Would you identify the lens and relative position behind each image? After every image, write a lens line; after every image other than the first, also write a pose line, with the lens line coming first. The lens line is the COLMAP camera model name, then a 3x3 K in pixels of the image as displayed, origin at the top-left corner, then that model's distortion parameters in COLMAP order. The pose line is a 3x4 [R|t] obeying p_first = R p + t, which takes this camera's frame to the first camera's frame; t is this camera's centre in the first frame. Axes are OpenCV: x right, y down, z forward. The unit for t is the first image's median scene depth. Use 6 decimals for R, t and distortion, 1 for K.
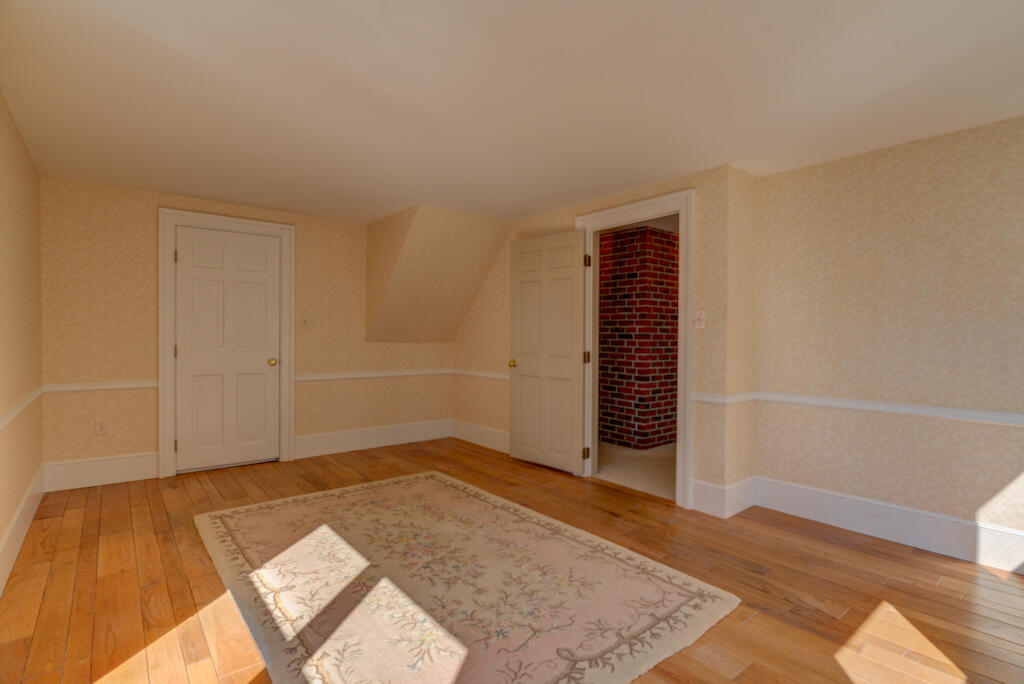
lens RADIAL K [[497.4, 0, 511.8], [0, 497.4, 338.0], [0, 0, 1]] dist [-0.020236, -0.001488]
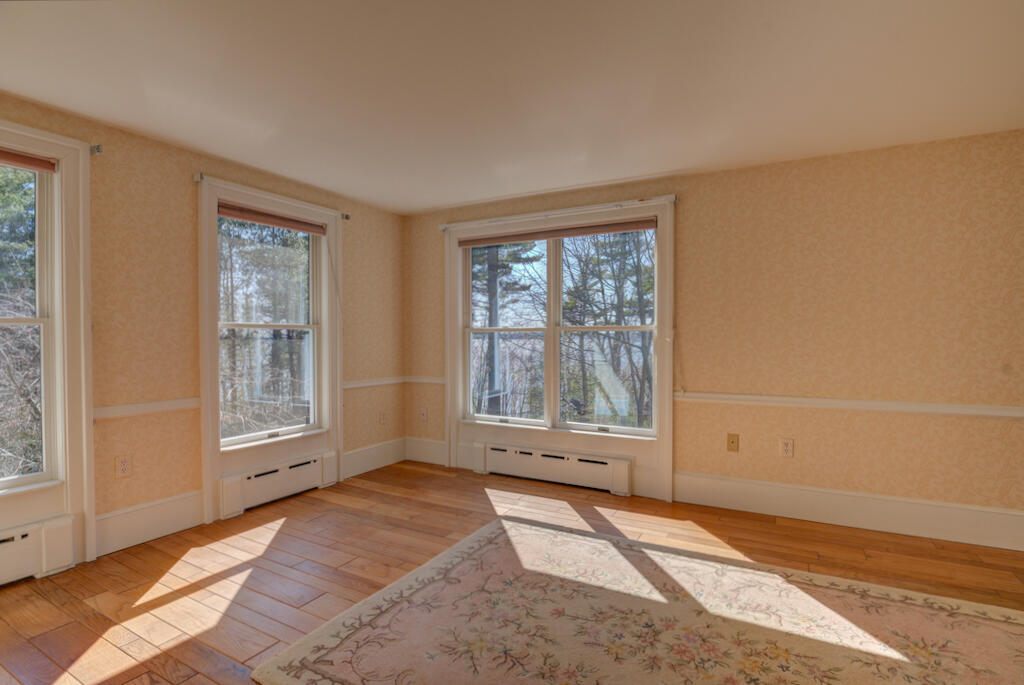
lens RADIAL K [[497.4, 0, 513.5], [0, 497.4, 341.7], [0, 0, 1]] dist [-0.020236, -0.001488]
pose [[-0.927000, -0.001161, -0.375060, 0.377526], [-0.007942, 0.999832, 0.016536, -0.008446], [0.374977, 0.018308, -0.926853, 1.890629]]
